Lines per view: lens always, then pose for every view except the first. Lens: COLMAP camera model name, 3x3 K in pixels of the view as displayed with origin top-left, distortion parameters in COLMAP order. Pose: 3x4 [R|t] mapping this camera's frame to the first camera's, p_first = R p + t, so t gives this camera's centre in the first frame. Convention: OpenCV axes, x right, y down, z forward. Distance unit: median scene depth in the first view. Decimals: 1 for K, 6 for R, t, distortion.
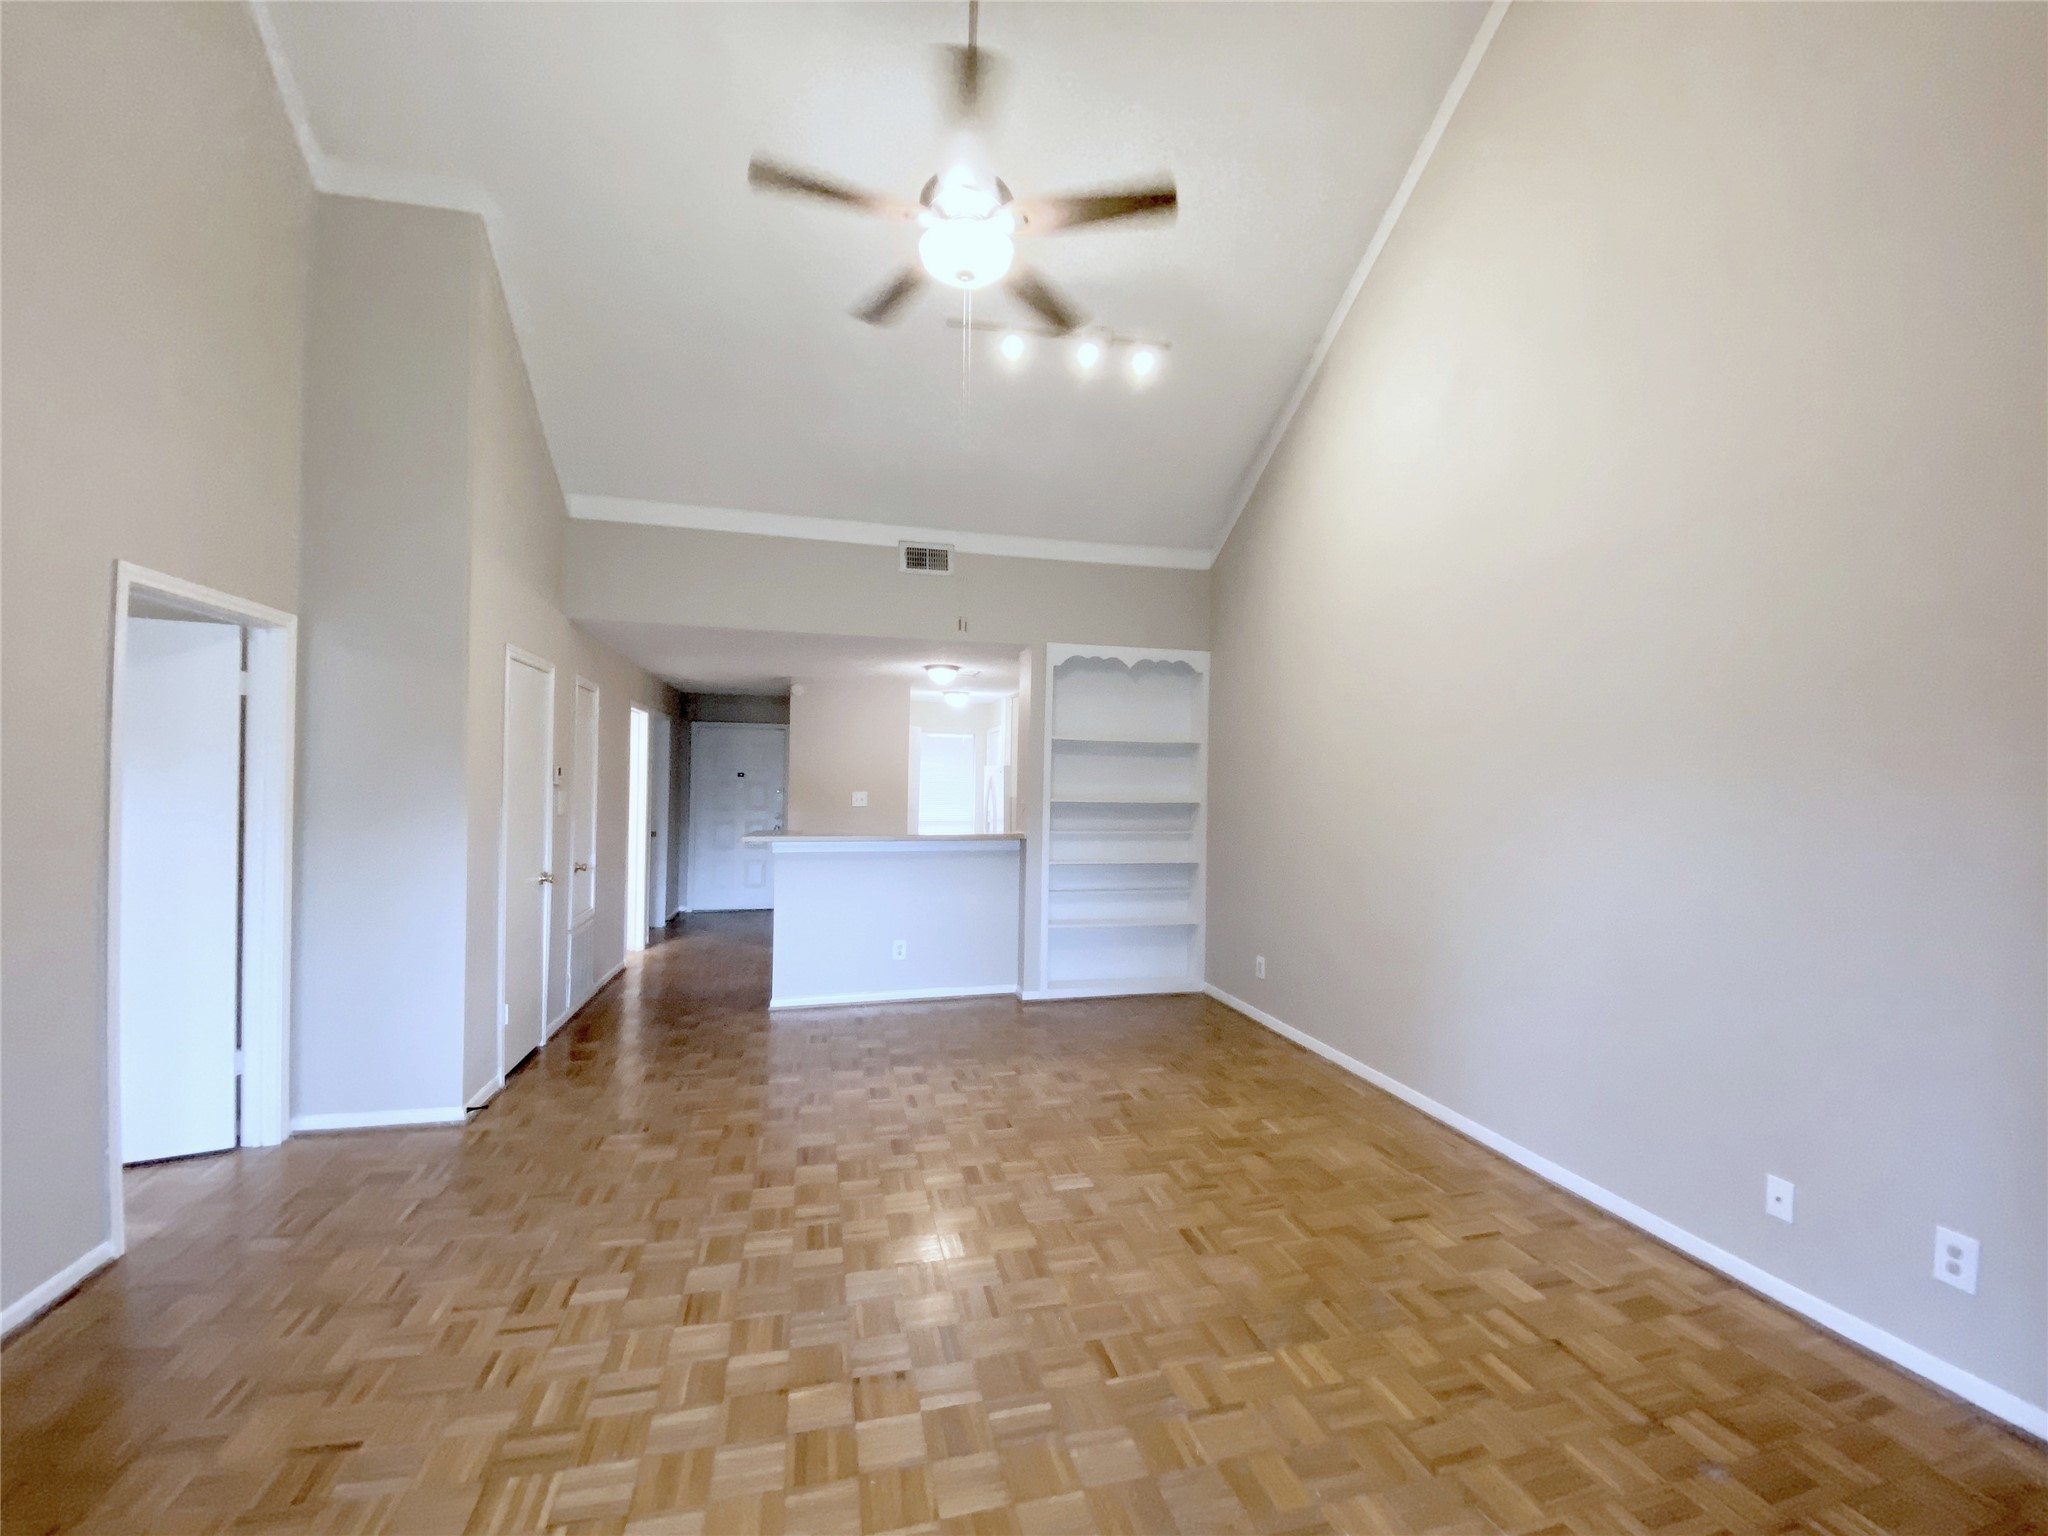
lens RADIAL K [[831.0, 0, 1024.0], [0, 831.0, 768.0], [0, 0, 1]] dist [0.030531, -0.024863]
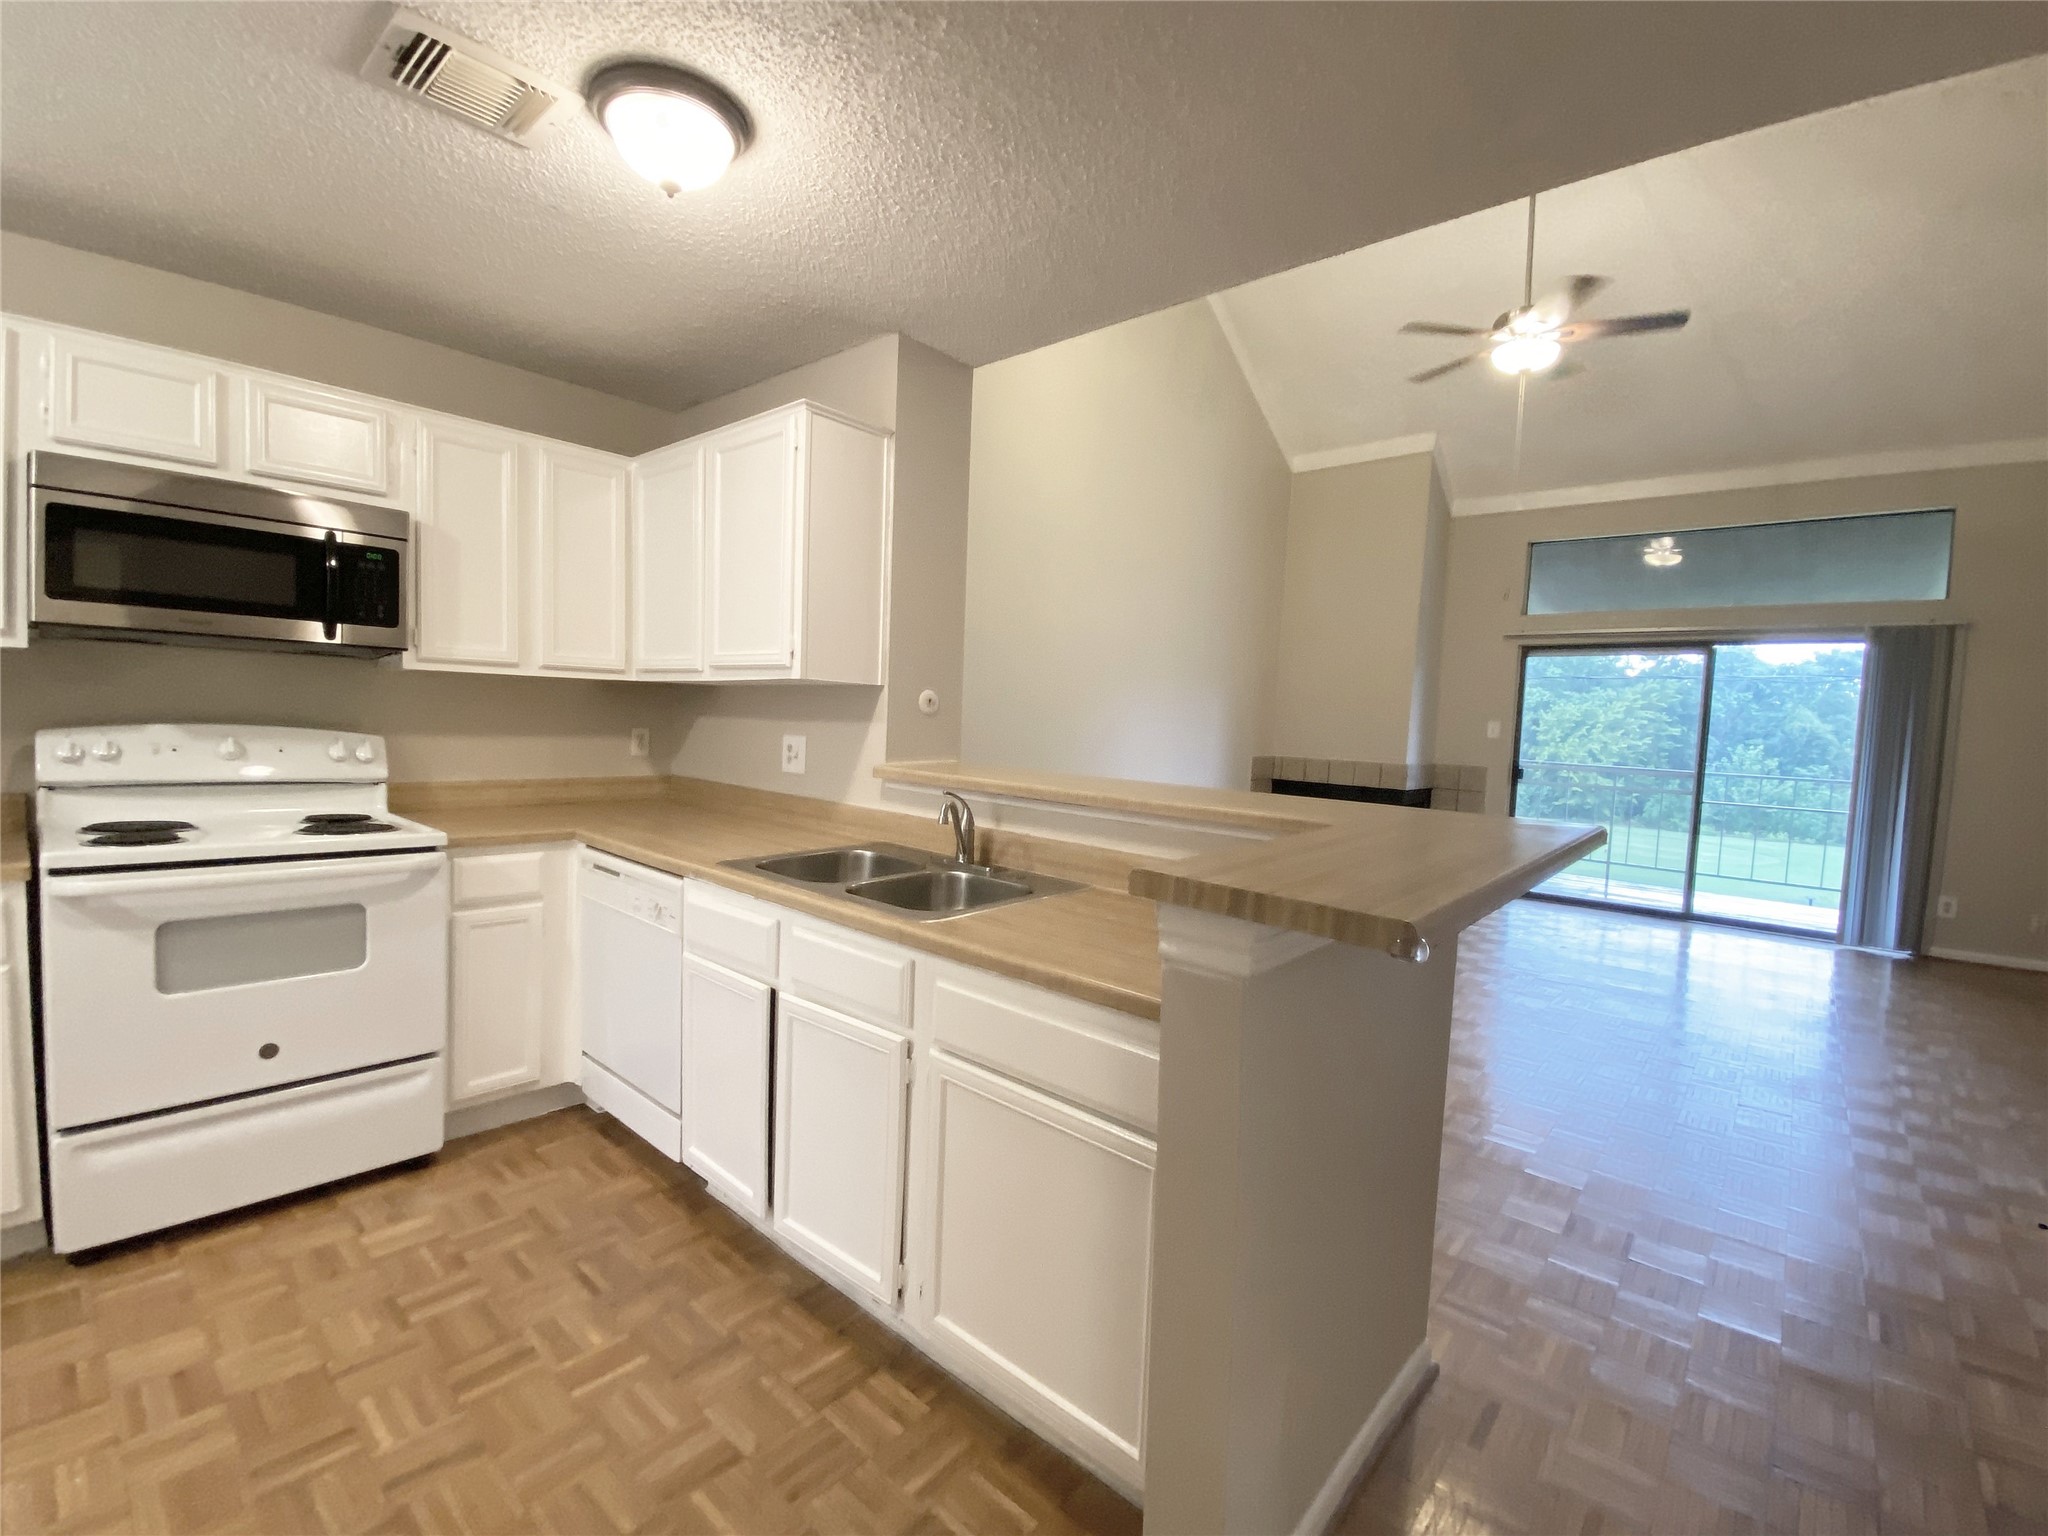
lens RADIAL K [[892.2, 0, 1029.1], [0, 892.2, 767.5], [0, 0, 1]] dist [0.021326, -0.019930]
pose [[-0.562008, -0.086608, 0.822585, -0.483284], [-0.060482, 0.996144, 0.063558, 0.049090], [-0.824918, -0.014031, -0.565079, 1.323172]]
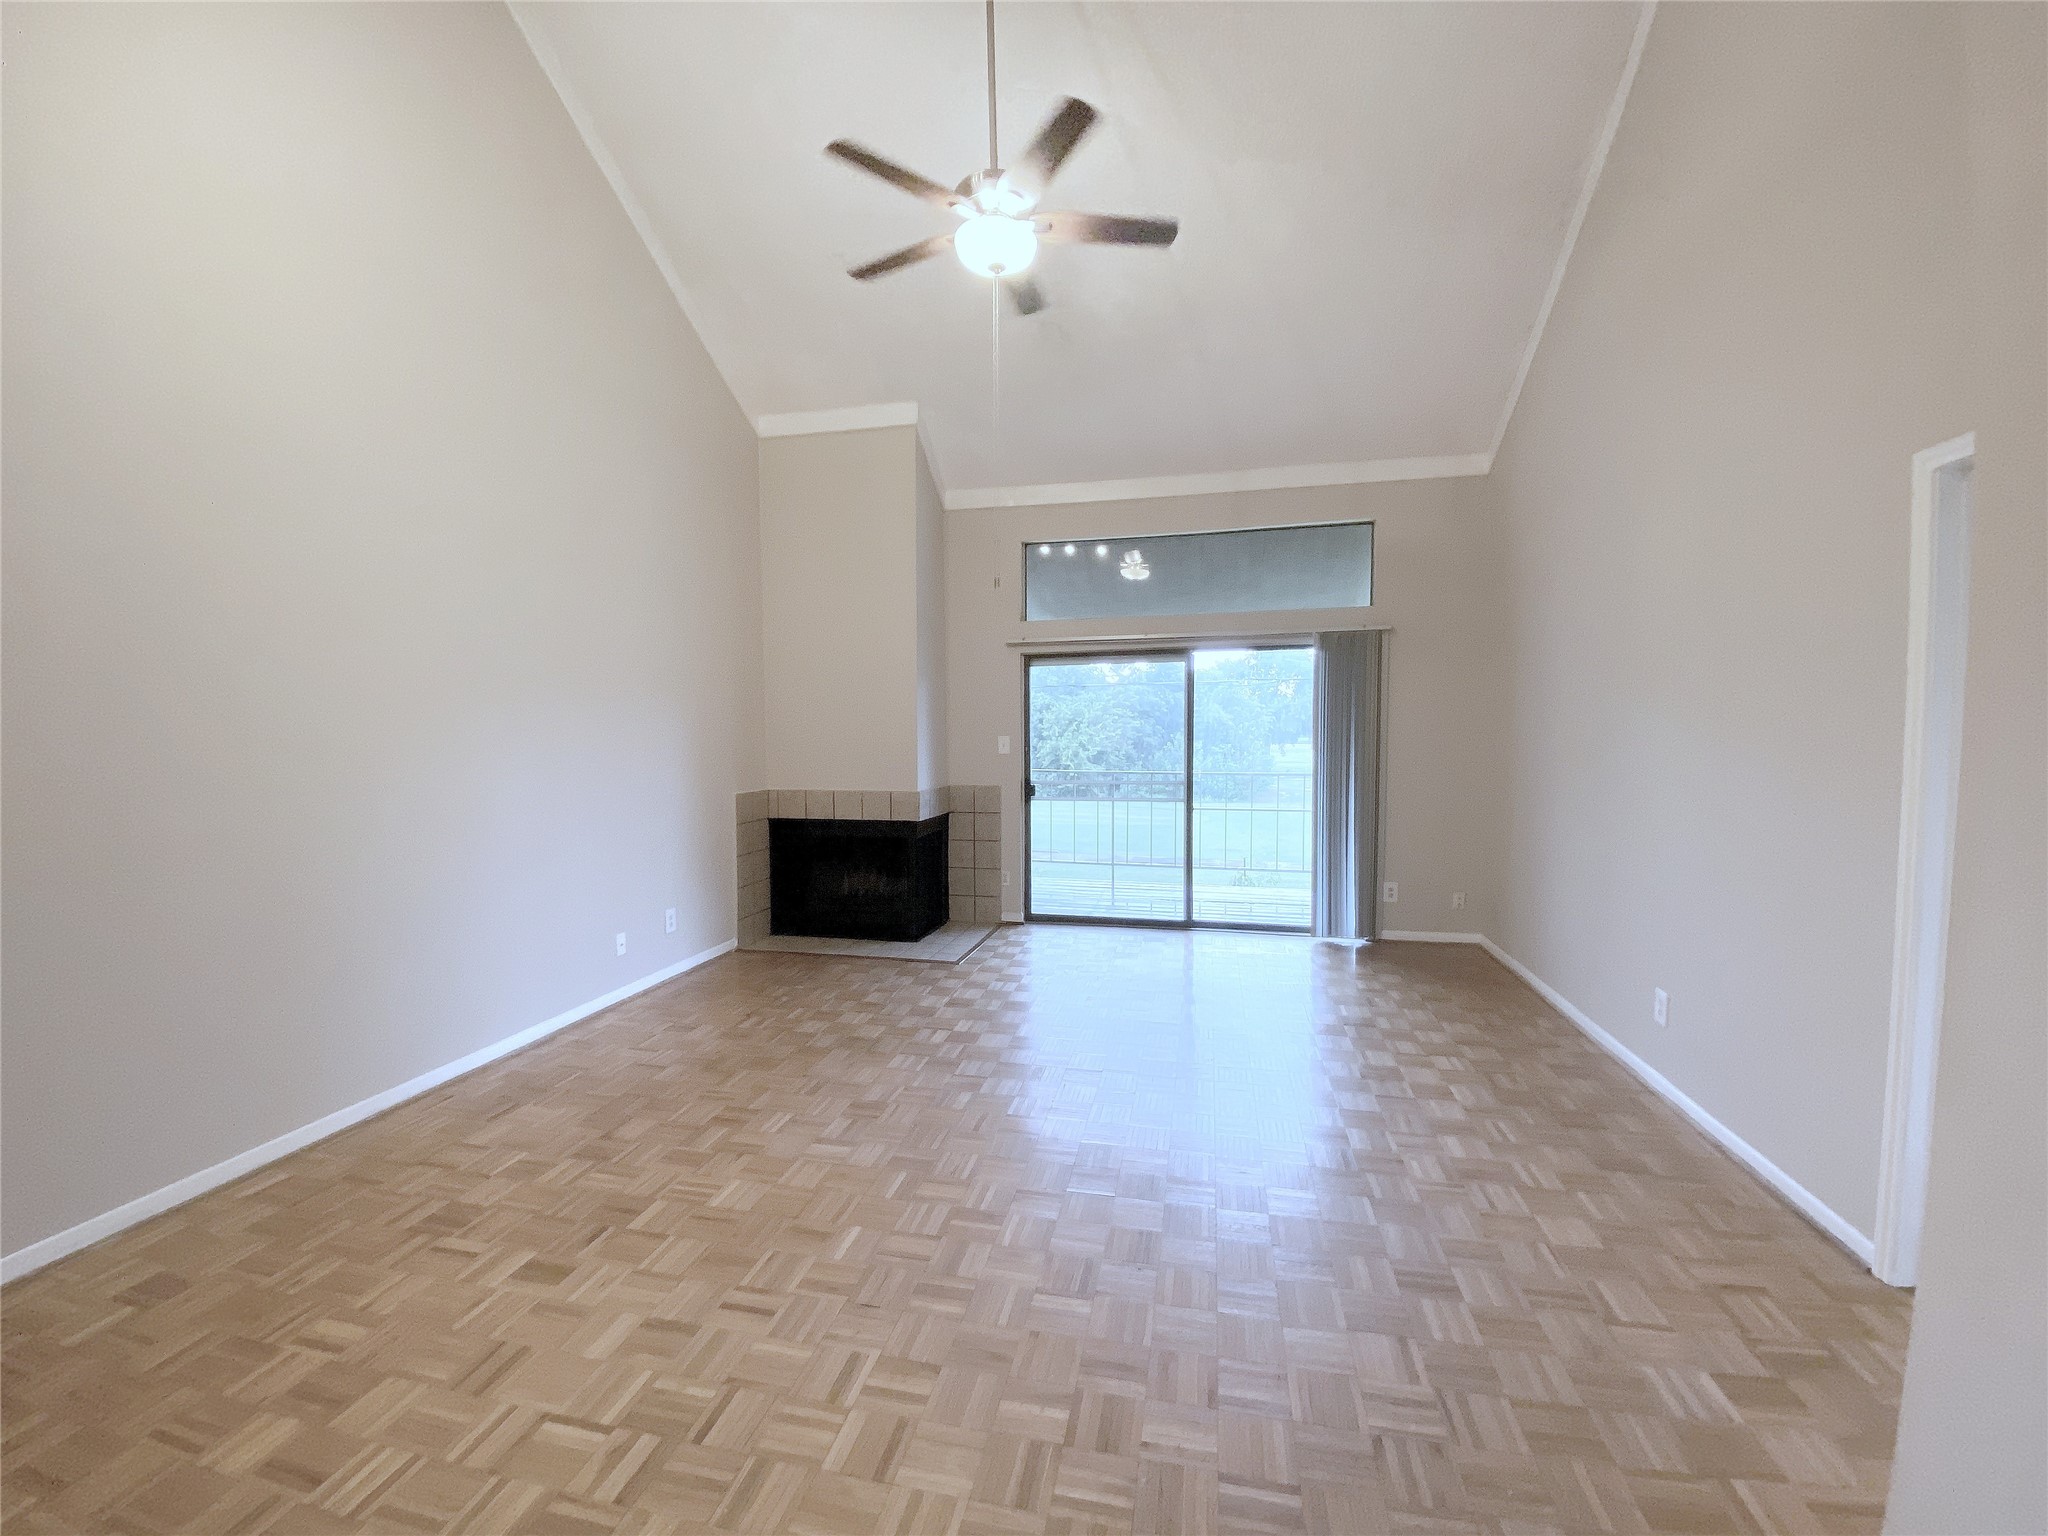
lens RADIAL K [[823.0, 0, 1026.6], [0, 823.0, 769.8], [0, 0, 1]] dist [0.031416, -0.026529]
pose [[-0.888853, -0.030851, 0.457152, -0.316771], [-0.012469, 0.998990, 0.043173, 0.021011], [-0.458023, 0.032674, -0.888340, 0.994504]]
